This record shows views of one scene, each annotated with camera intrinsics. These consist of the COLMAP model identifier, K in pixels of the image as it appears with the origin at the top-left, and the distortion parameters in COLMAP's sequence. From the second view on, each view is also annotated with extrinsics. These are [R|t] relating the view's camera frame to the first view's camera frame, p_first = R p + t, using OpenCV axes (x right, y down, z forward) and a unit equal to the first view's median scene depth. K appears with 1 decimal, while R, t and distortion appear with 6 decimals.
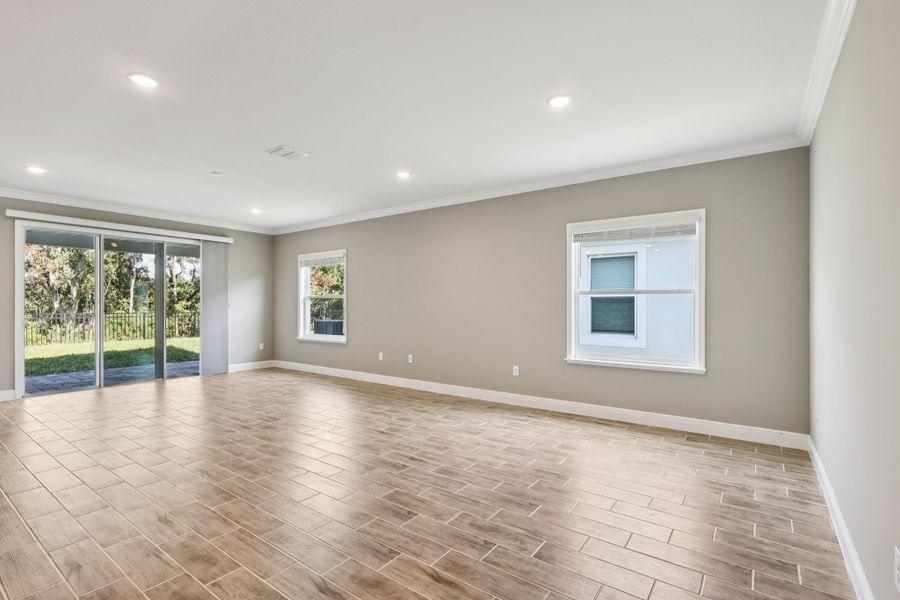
lens RADIAL K [[427.0, 0, 450.0], [0, 427.0, 304.6], [0, 0, 1]] dist [-0.000930, -0.001145]
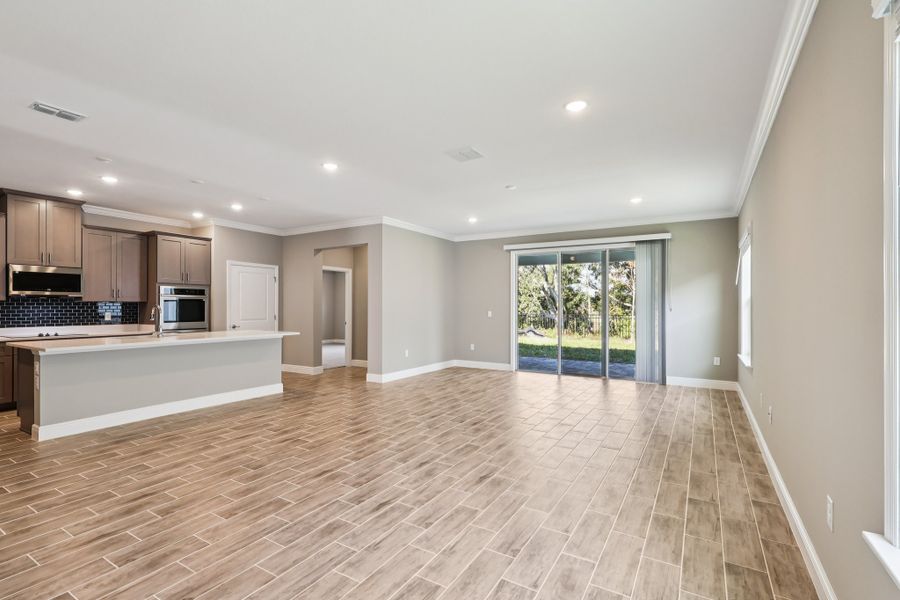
lens RADIAL K [[420.6, 0, 451.2], [0, 420.6, 307.2], [0, 0, 1]] dist [-0.006083, 0.002321]
pose [[0.086113, 0.001416, -0.996284, 0.448627], [-0.002693, 0.999996, 0.001189, -0.002833], [0.996282, 0.002581, 0.086116, 0.680793]]
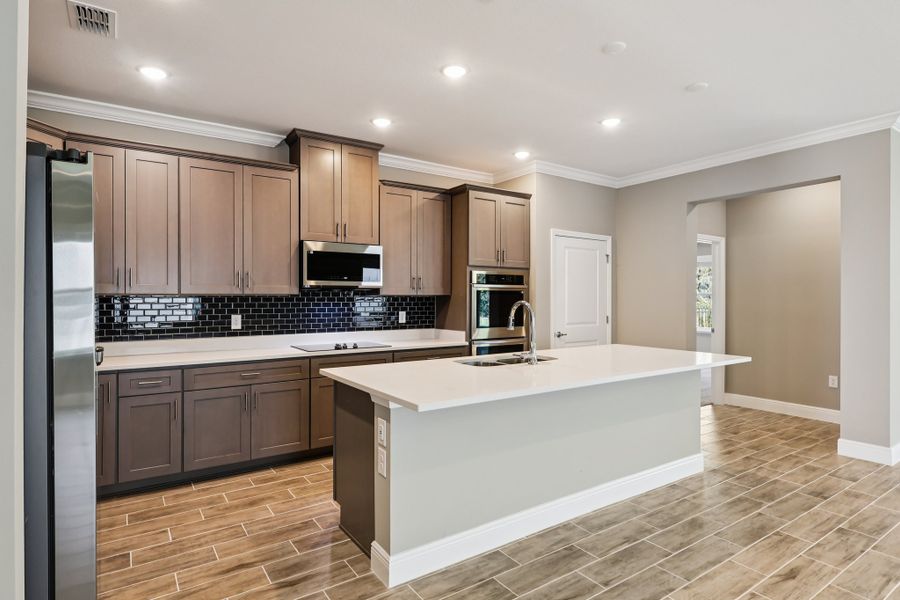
lens RADIAL K [[483.5, 0, 449.3], [0, 483.5, 298.5], [0, 0, 1]] dist [0.013731, -0.004282]
pose [[-0.333900, 0.001265, -0.942608, 0.030457], [-0.001581, 0.999997, 0.001902, -0.010781], [0.942607, 0.002126, -0.333897, 0.213505]]
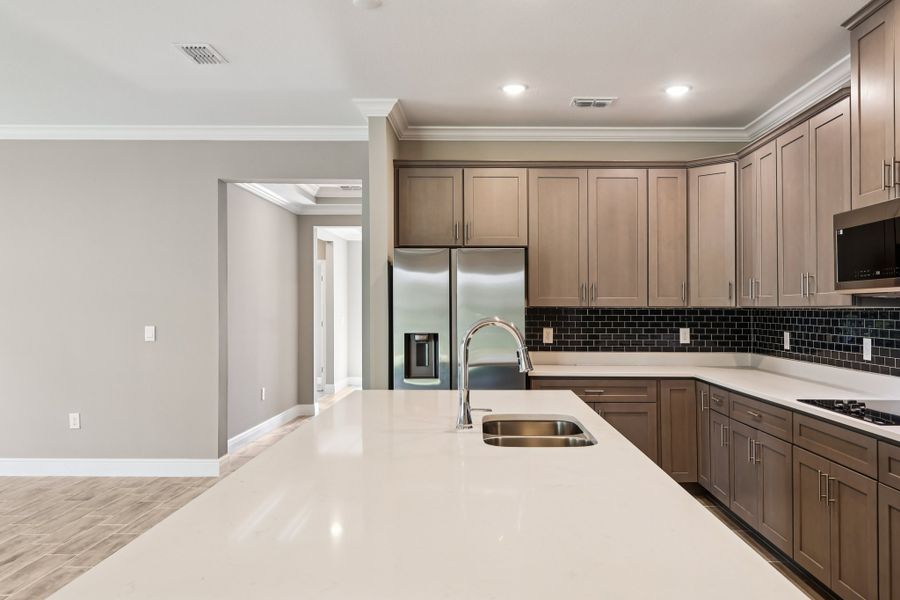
lens RADIAL K [[714.6, 0, 477.6], [0, 714.6, 290.4], [0, 0, 1]] dist [0.004585, -0.011934]
pose [[-0.587447, 0.015993, 0.809105, -0.925221], [-0.003399, 0.999747, -0.022229, -0.014028], [-0.809256, -0.015809, -0.587244, 0.389287]]
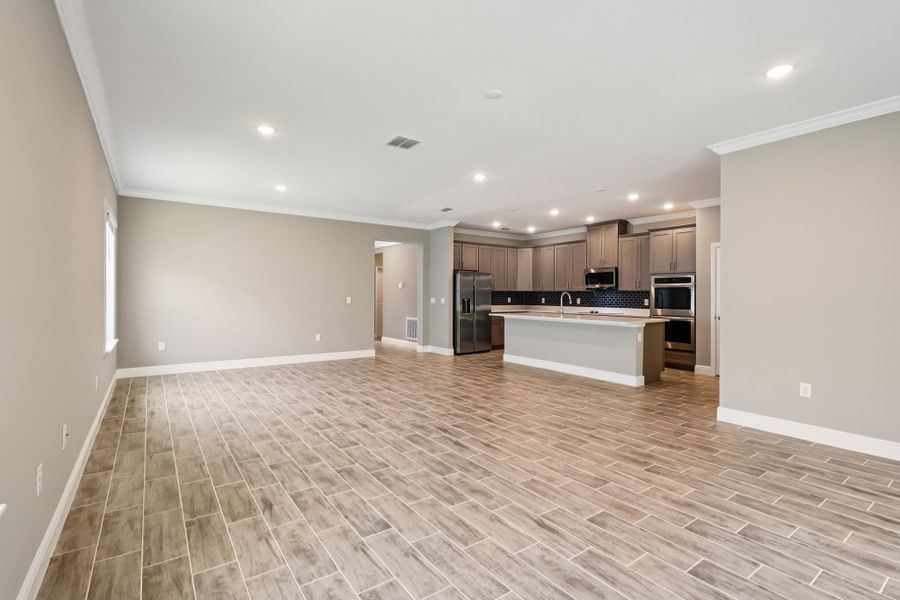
lens RADIAL K [[420.6, 0, 448.9], [0, 420.6, 294.5], [0, 0, 1]] dist [-0.006083, 0.002321]
pose [[-0.948132, -0.006879, 0.317803, -0.617061], [-0.006928, 0.999976, 0.000975, 0.002437], [-0.317802, -0.001277, -0.948156, 1.469702]]
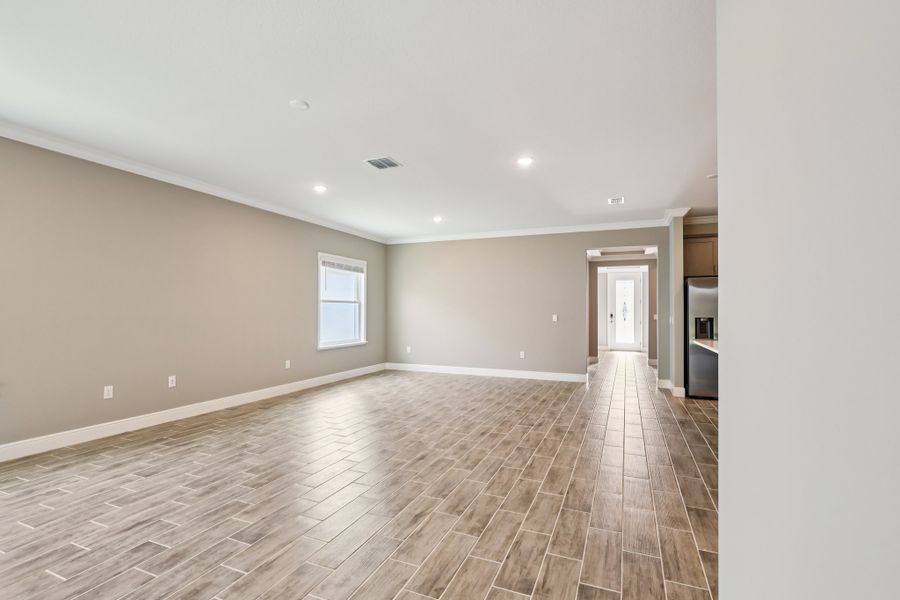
lens RADIAL K [[420.6, 0, 447.5], [0, 420.6, 307.1], [0, 0, 1]] dist [-0.006083, 0.002321]
pose [[-0.228406, 0.006115, 0.973547, -1.084609], [-0.003335, 0.999969, -0.007063, 0.001858], [-0.973560, -0.004860, -0.228379, 0.831378]]
